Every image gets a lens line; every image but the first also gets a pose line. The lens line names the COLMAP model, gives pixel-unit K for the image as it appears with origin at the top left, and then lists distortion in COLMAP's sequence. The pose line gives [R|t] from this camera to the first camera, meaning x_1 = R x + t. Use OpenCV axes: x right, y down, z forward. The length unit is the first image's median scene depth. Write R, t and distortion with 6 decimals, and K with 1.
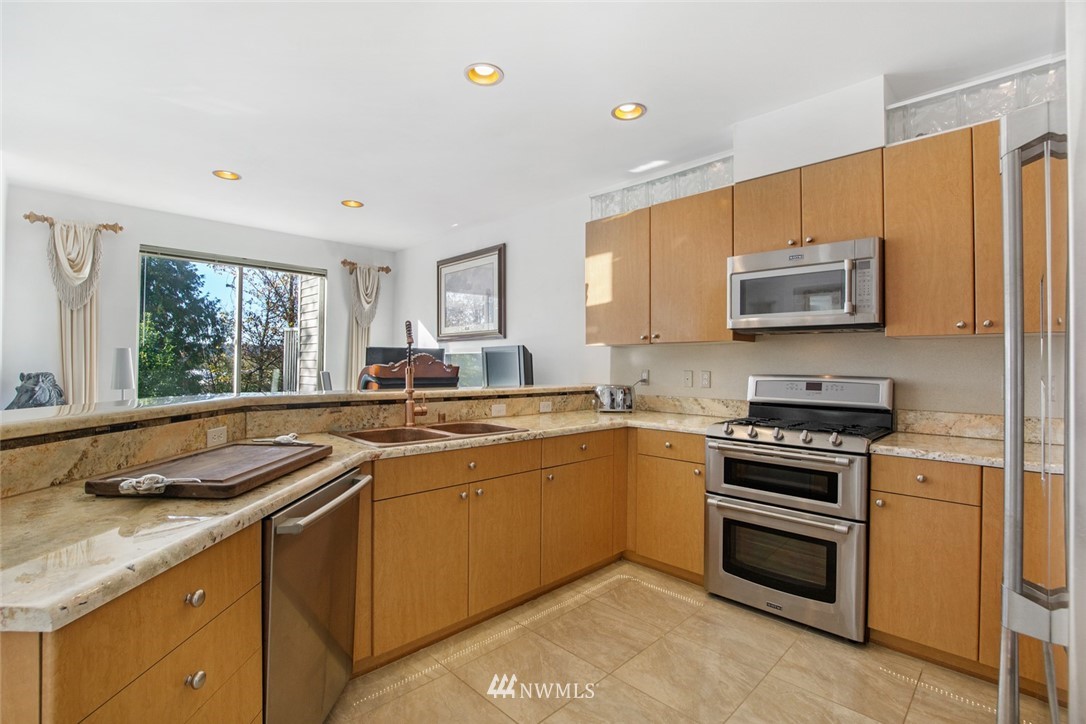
lens RADIAL K [[500.6, 0, 543.0], [0, 500.6, 362.0], [0, 0, 1]] dist [-0.050837, -0.000128]
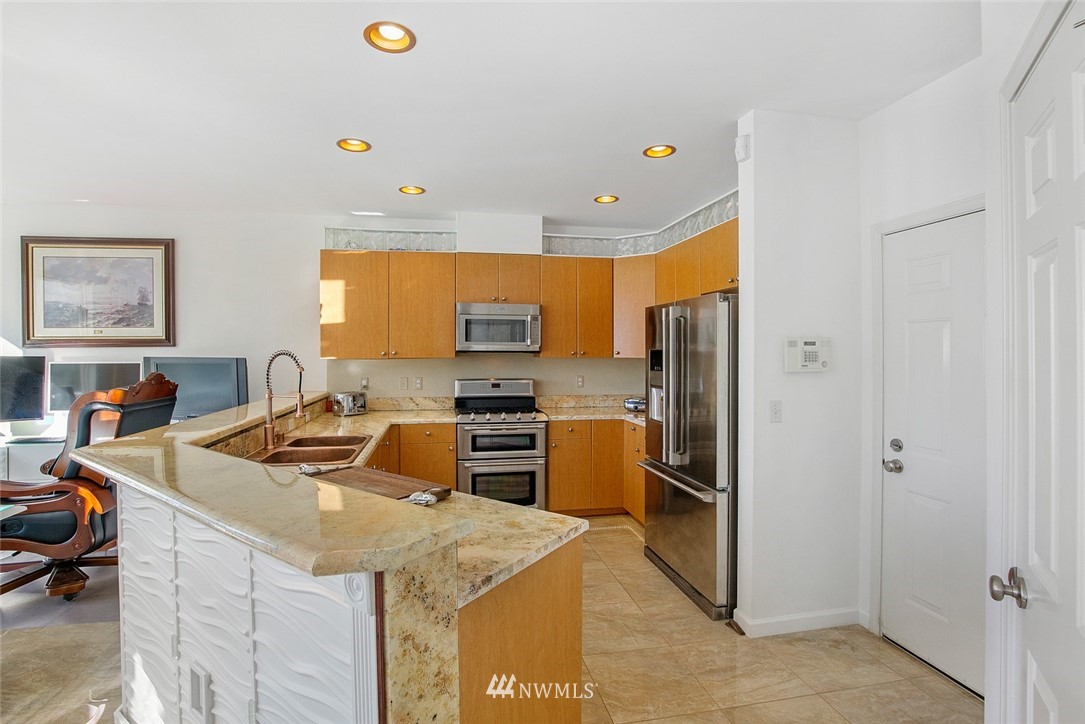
lens RADIAL K [[493.2, 0, 526.6], [0, 493.2, 356.1], [0, 0, 1]] dist [-0.029718, 0.000263]
pose [[0.560807, -0.011738, 0.827863, -0.603971], [-0.000643, 0.999893, 0.014613, -0.058867], [-0.827946, -0.008727, 0.560740, -0.009701]]
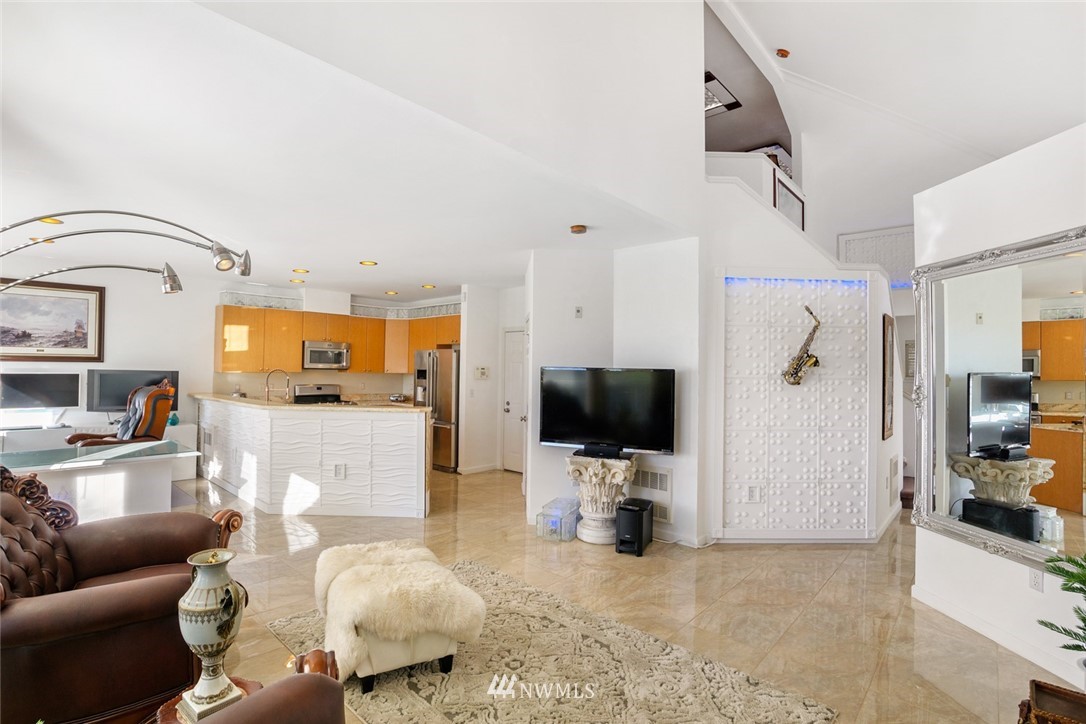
lens RADIAL K [[549.7, 0, 543.0], [0, 549.7, 362.0], [0, 0, 1]] dist [-0.001046, -0.000613]
pose [[-0.106473, 0.008336, 0.994281, -2.173399], [-0.020648, 0.999731, -0.010593, -0.076747], [-0.994101, -0.021658, -0.106272, 0.045910]]
